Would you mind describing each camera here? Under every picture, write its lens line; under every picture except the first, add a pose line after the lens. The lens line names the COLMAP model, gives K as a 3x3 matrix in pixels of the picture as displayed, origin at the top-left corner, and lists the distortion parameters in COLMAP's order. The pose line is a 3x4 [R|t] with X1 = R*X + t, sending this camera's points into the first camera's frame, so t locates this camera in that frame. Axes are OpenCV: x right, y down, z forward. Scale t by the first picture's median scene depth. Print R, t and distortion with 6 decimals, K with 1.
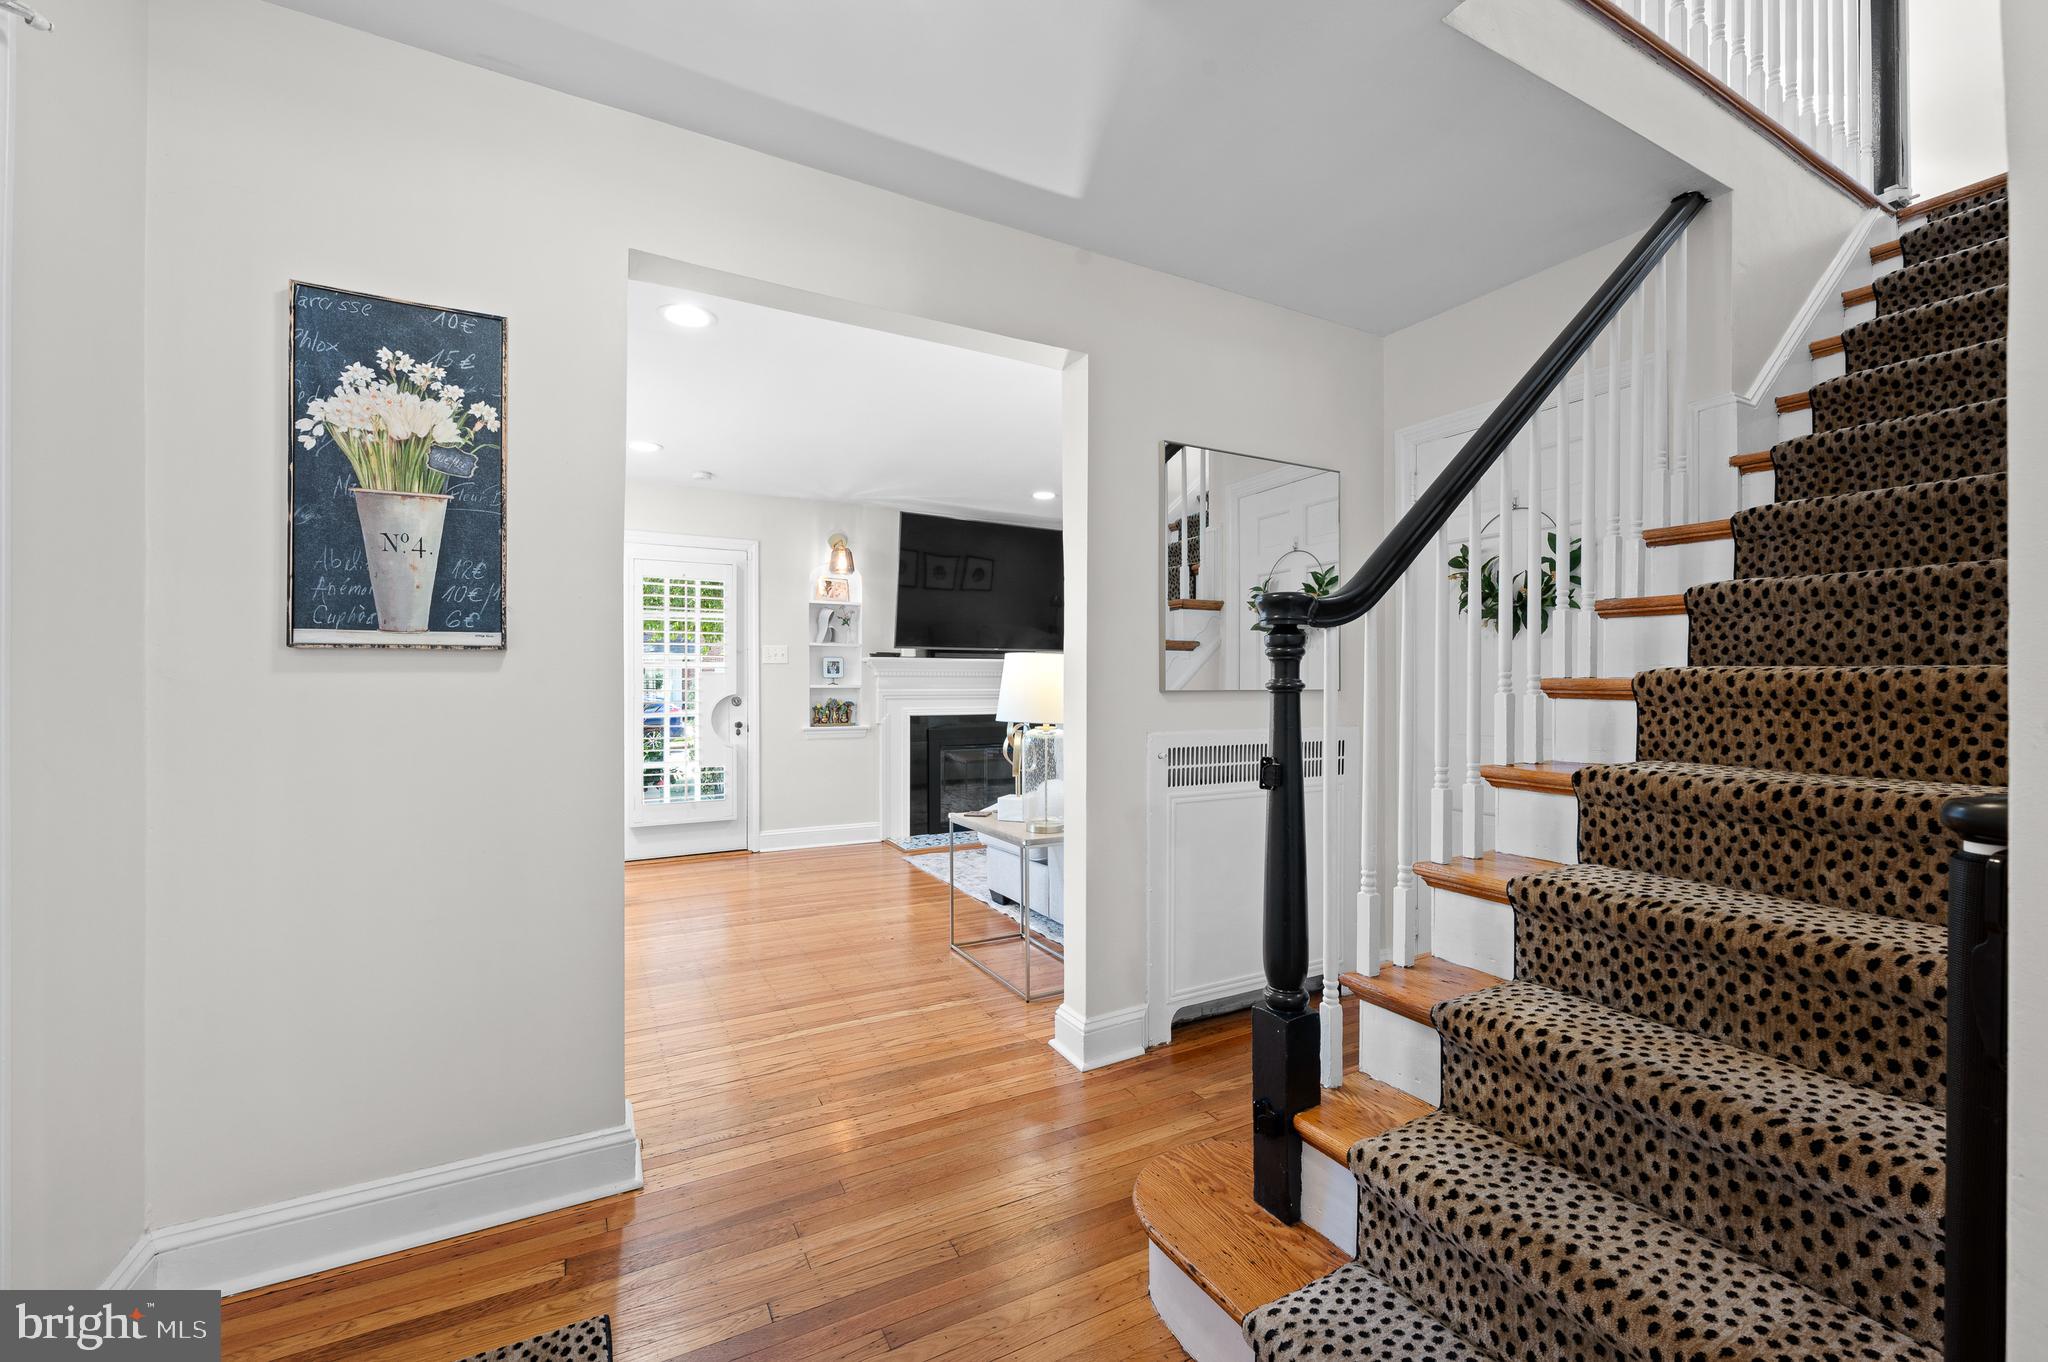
lens RADIAL K [[827.5, 0, 1032.5], [0, 827.5, 692.3], [0, 0, 1]] dist [-0.002734, 0.000150]
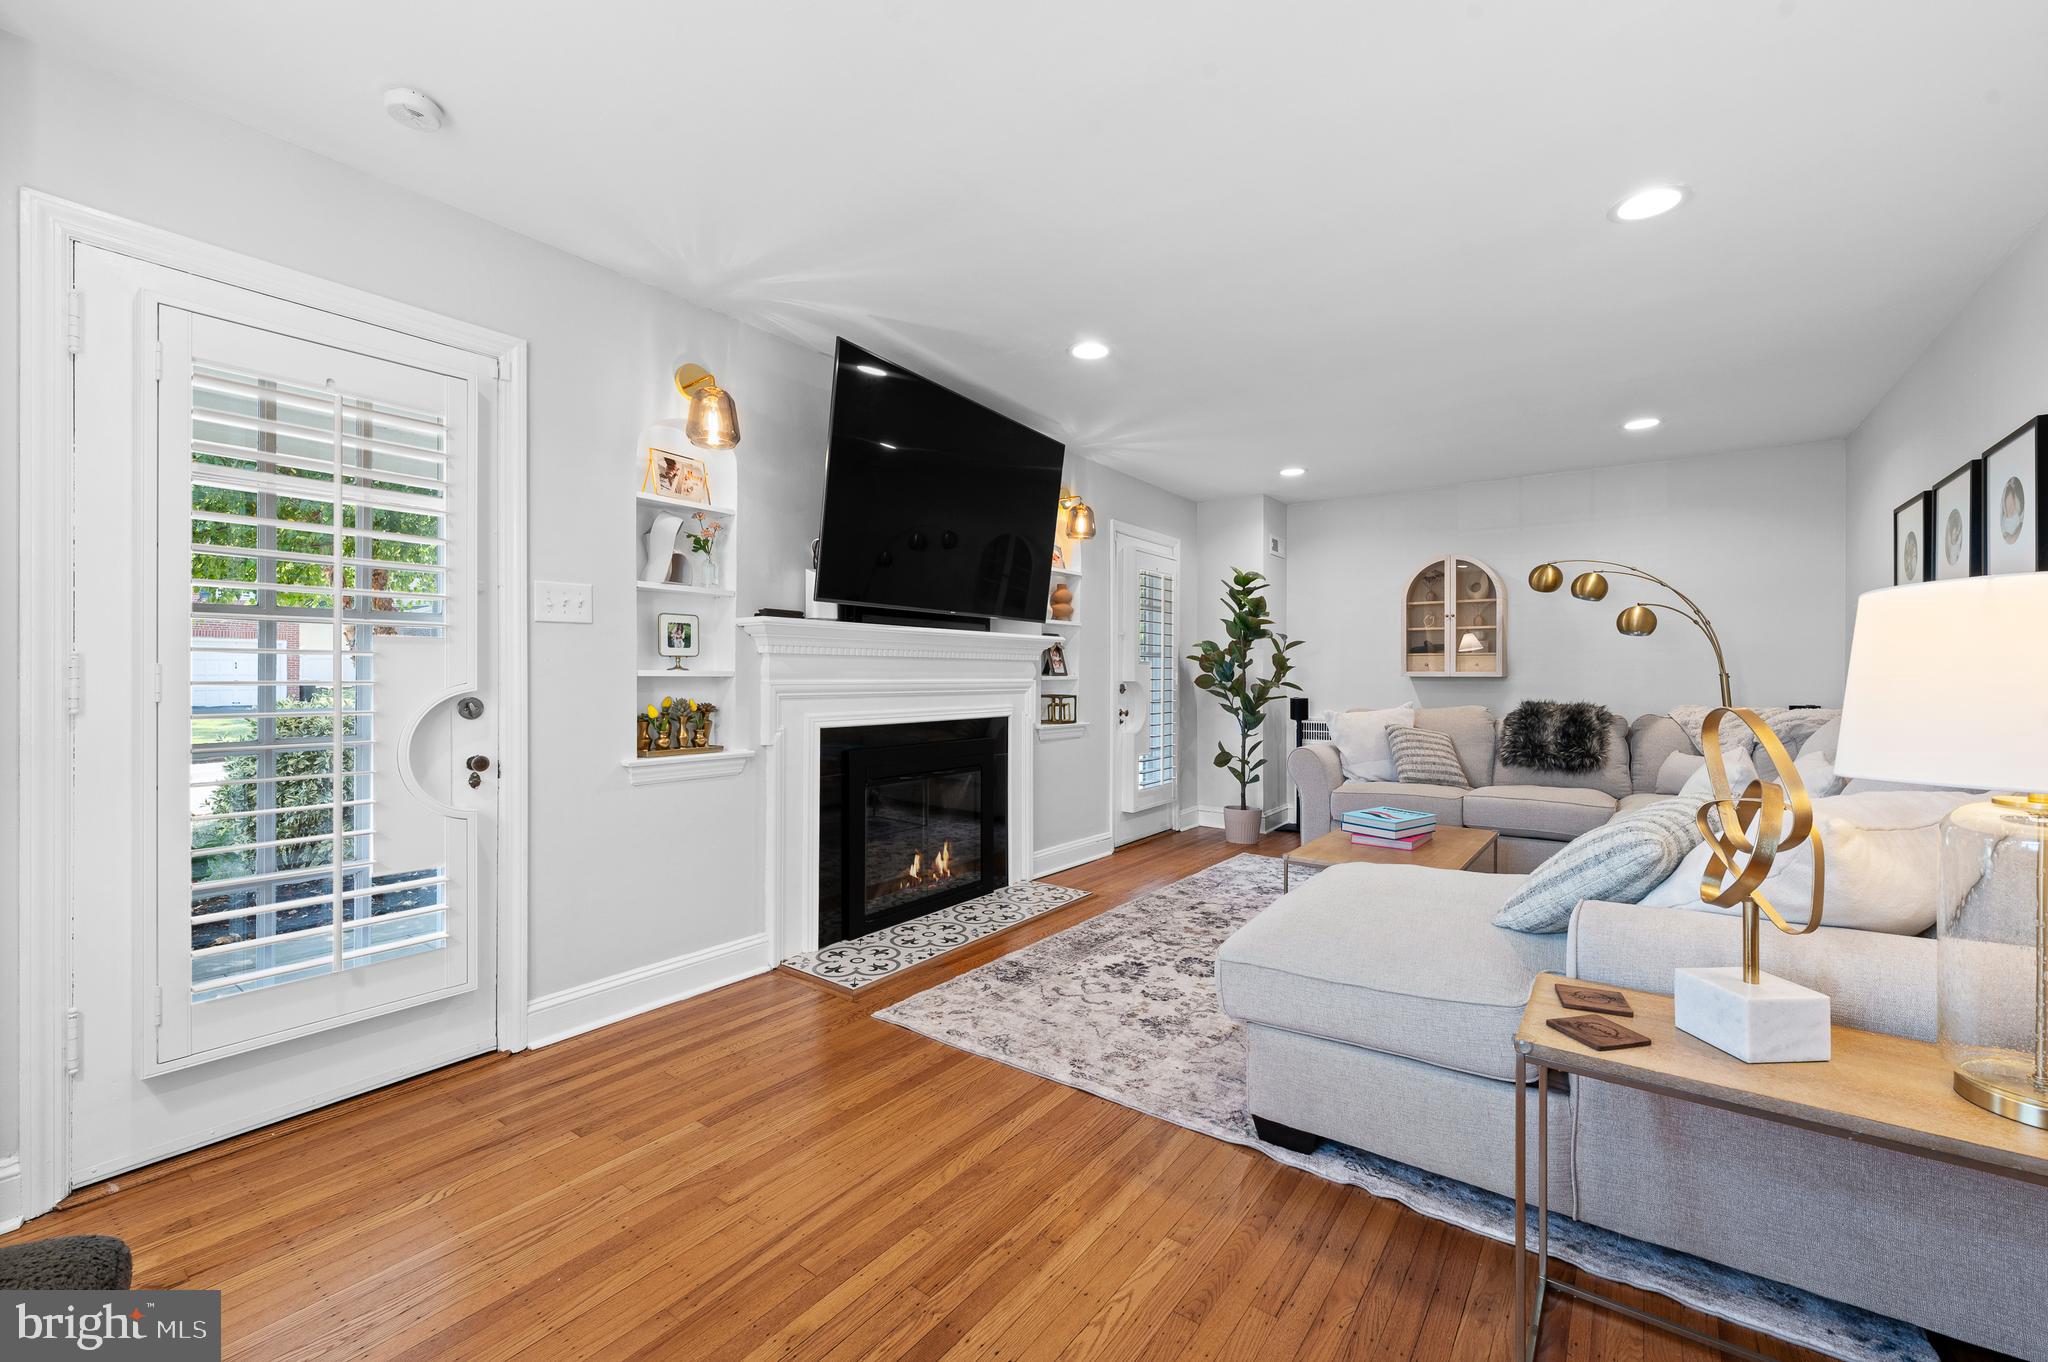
lens RADIAL K [[827.5, 0, 1026.1], [0, 827.5, 679.1], [0, 0, 1]] dist [-0.002734, 0.000150]
pose [[0.902206, 0.001149, 0.431305, -0.266860], [-0.001862, 0.999998, 0.001231, -0.004837], [-0.431302, -0.001913, 0.902205, 0.465694]]
